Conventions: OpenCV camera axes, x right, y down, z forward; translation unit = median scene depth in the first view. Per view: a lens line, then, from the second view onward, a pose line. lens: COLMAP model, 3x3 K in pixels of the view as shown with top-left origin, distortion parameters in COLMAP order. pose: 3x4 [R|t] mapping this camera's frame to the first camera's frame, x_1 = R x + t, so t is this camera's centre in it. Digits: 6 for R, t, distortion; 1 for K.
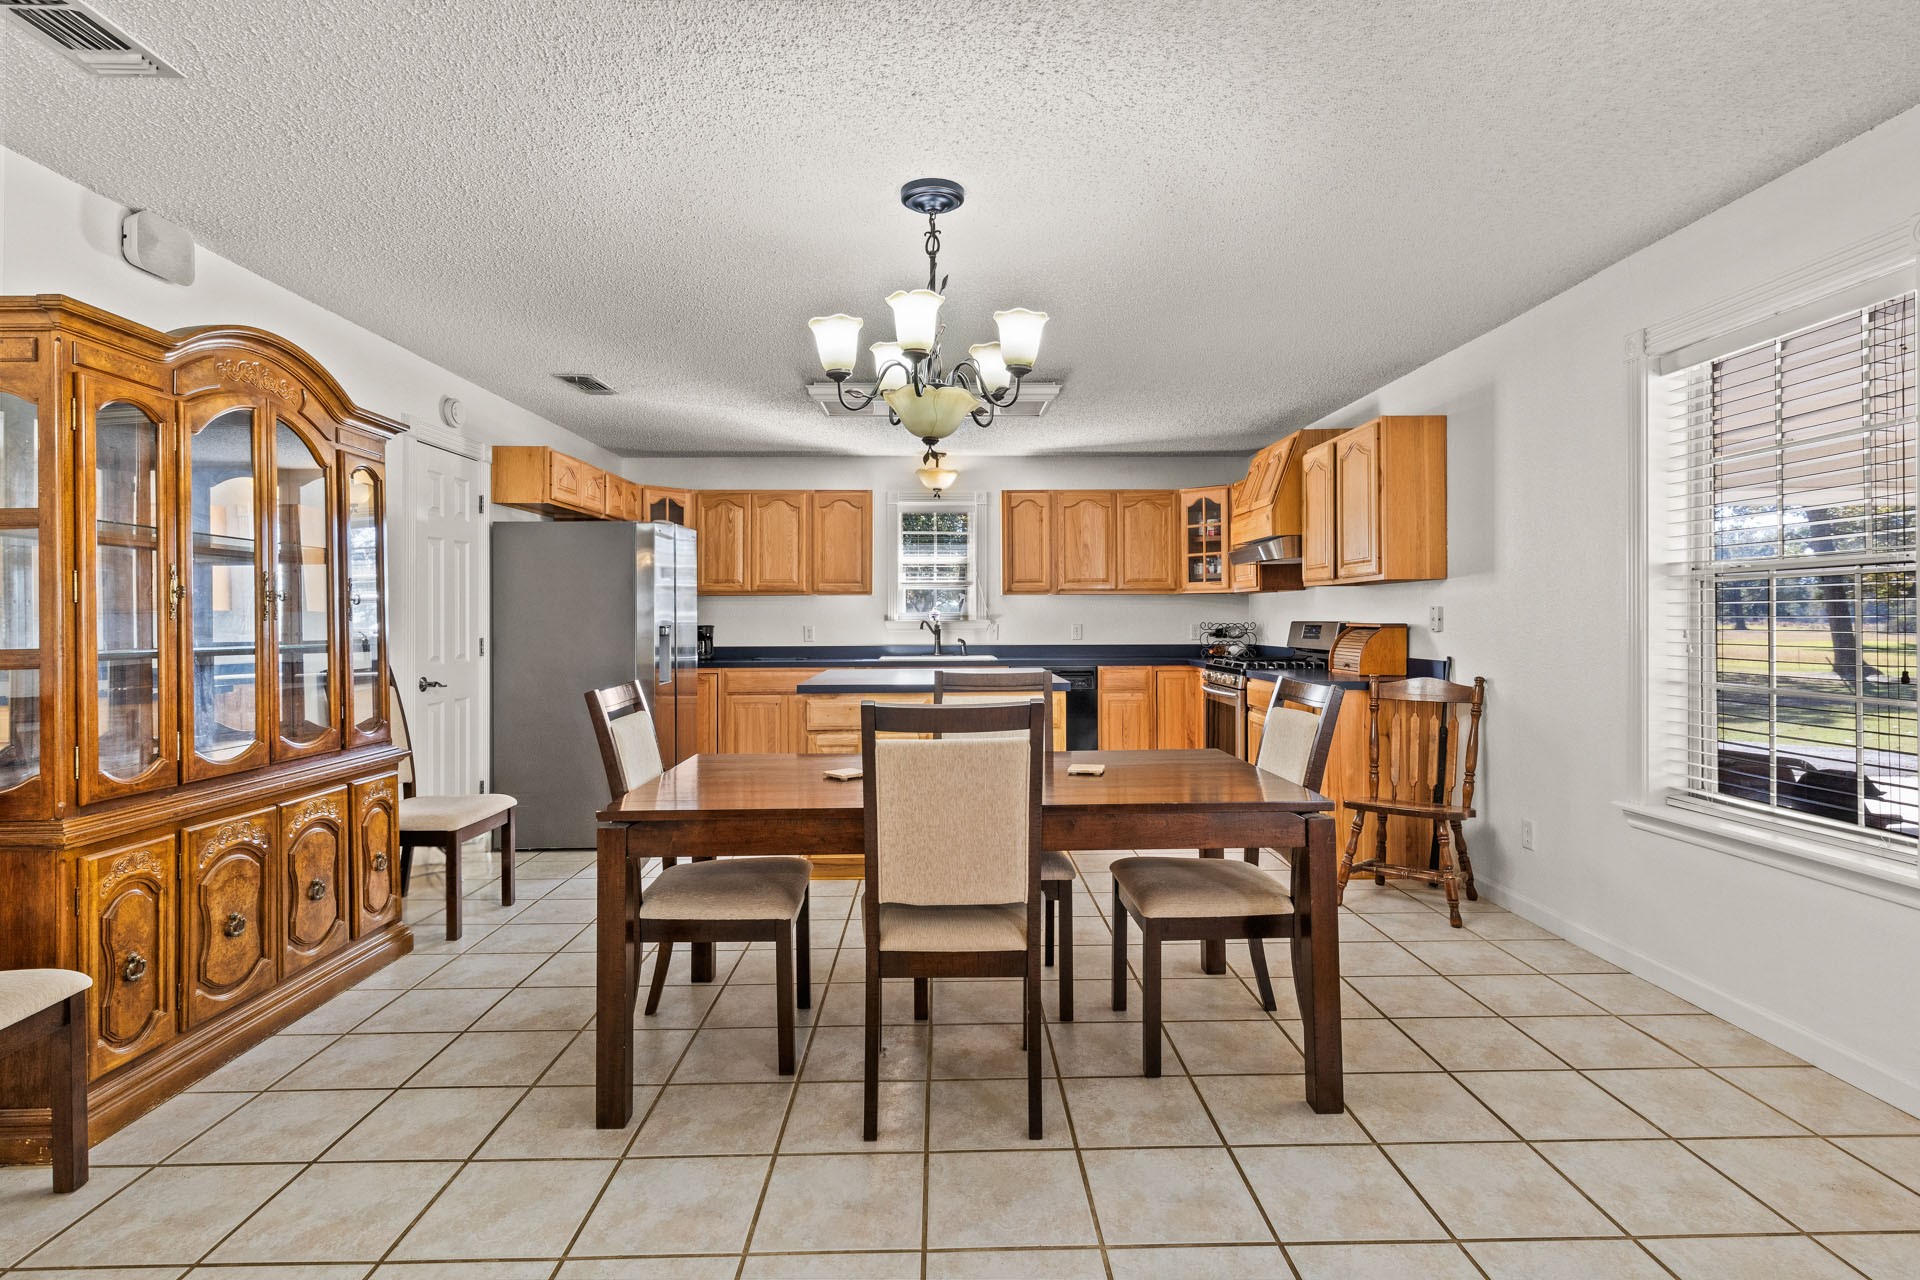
lens RADIAL K [[986.5, 0, 969.3], [0, 986.5, 625.8], [0, 0, 1]] dist [0.000799, 0.000628]
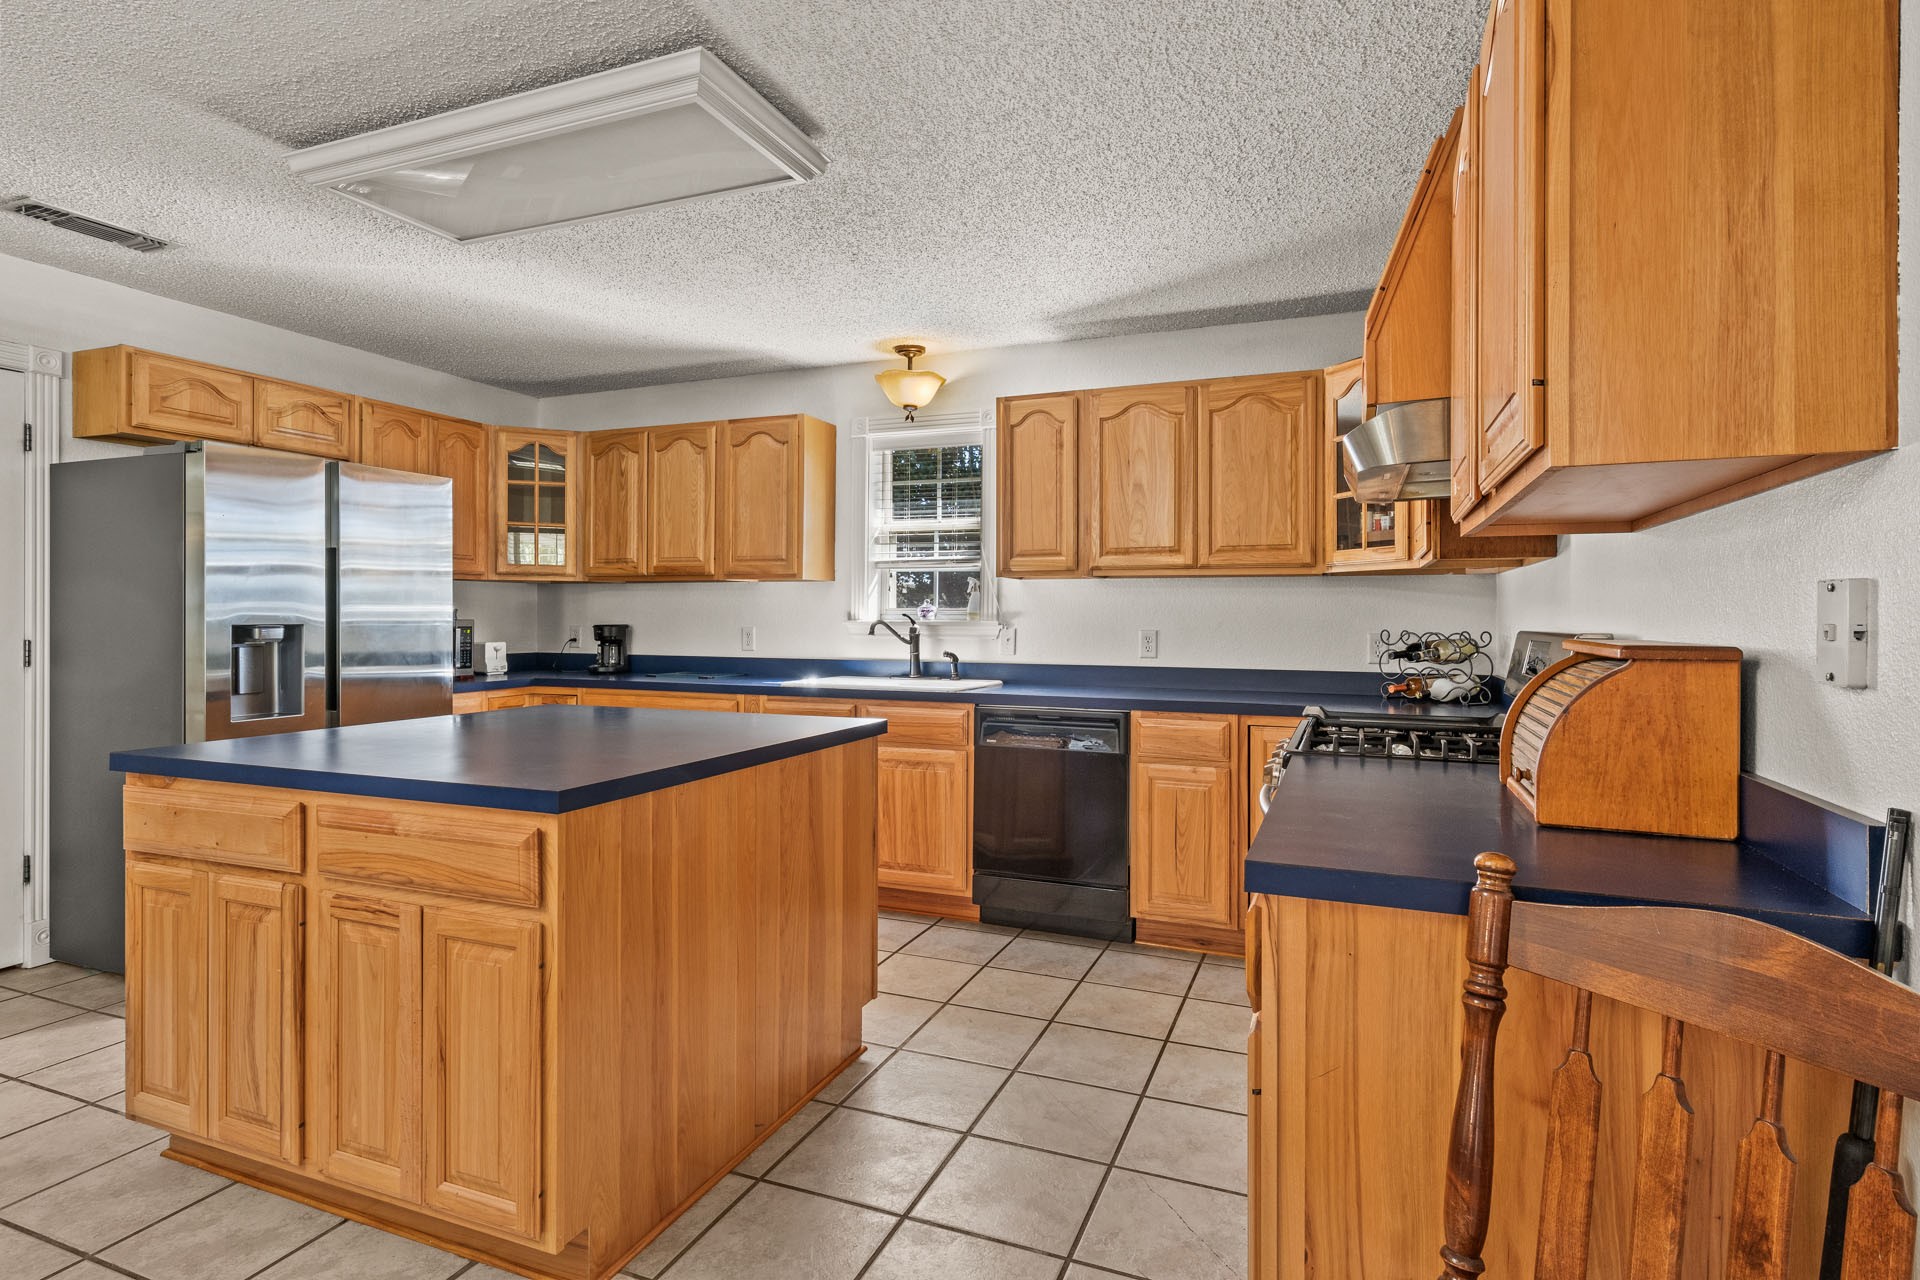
lens RADIAL K [[984.8, 0, 961.0], [0, 984.8, 612.9], [0, 0, 1]] dist [0.000528, 0.000156]
pose [[0.918087, 0.006751, -0.396322, 0.244666], [-0.012054, 0.999868, -0.010892, -0.004186], [0.396196, 0.014777, 0.918047, 0.460711]]
